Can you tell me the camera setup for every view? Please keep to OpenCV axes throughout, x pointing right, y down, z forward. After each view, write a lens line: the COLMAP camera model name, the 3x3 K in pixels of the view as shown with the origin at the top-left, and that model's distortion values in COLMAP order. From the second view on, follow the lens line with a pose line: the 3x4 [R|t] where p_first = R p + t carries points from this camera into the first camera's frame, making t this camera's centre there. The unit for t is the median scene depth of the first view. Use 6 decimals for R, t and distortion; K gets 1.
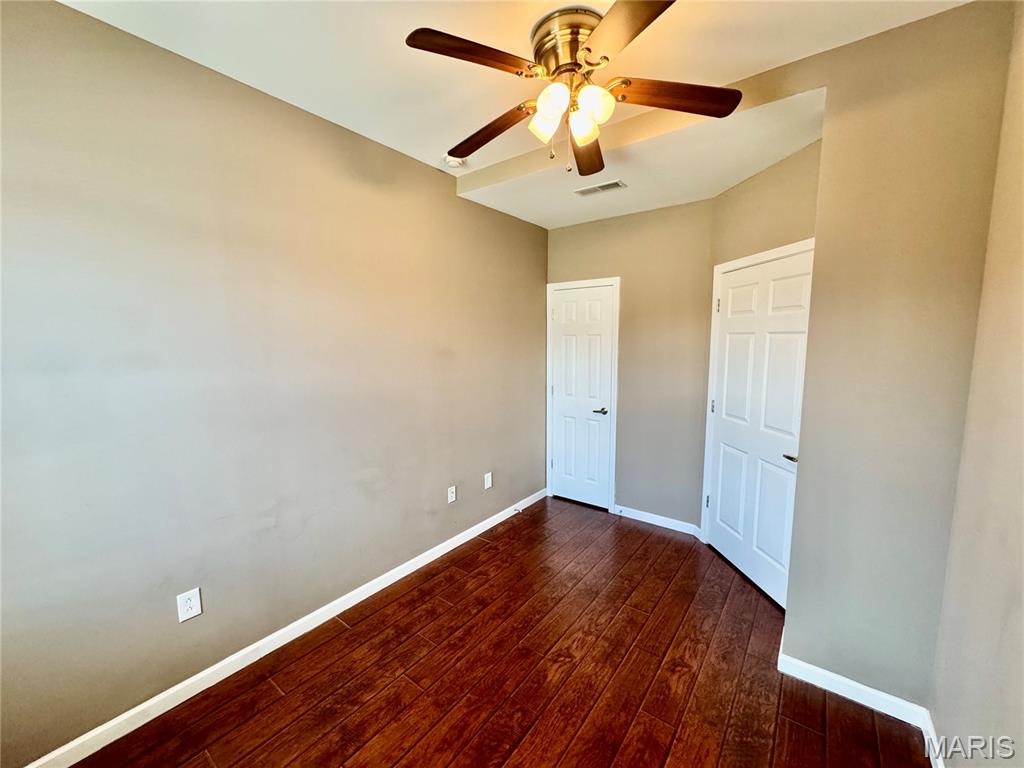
lens RADIAL K [[410.9, 0, 513.2], [0, 410.9, 384.0], [0, 0, 1]] dist [-0.002480, -0.000178]
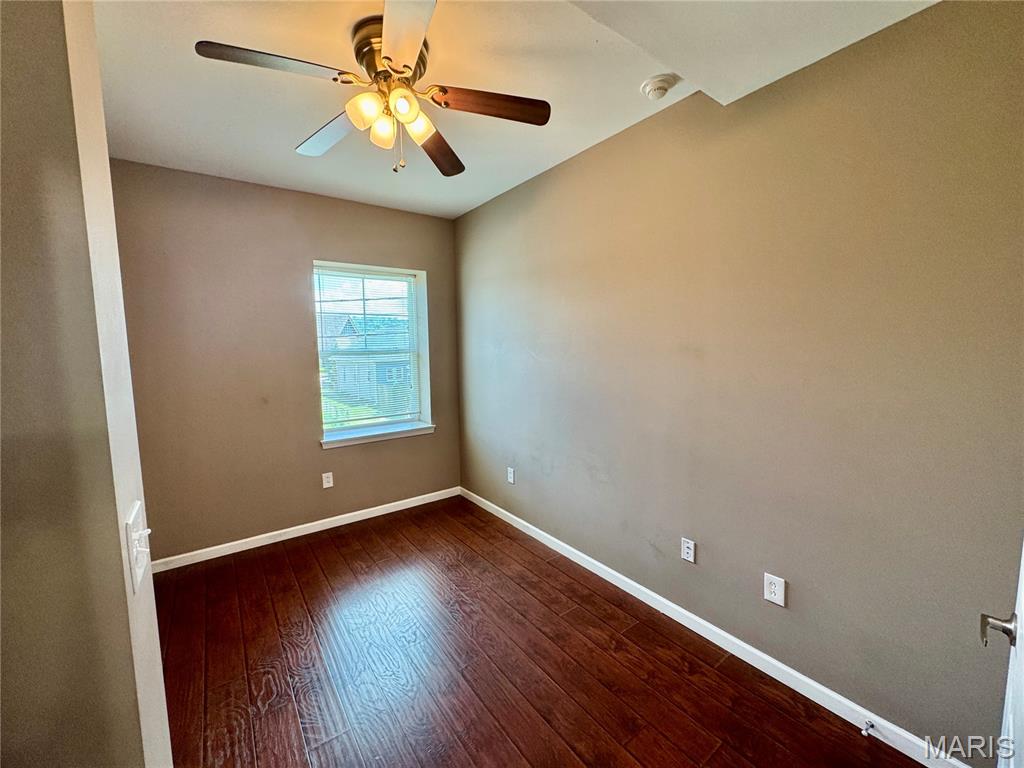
lens RADIAL K [[410.9, 0, 513.2], [0, 410.9, 384.0], [0, 0, 1]] dist [-0.002480, -0.000178]
pose [[-0.283103, 0.088193, -0.955026, 0.677874], [-0.106129, 0.986767, 0.122585, -0.078591], [0.953200, 0.136060, -0.269997, 1.000466]]
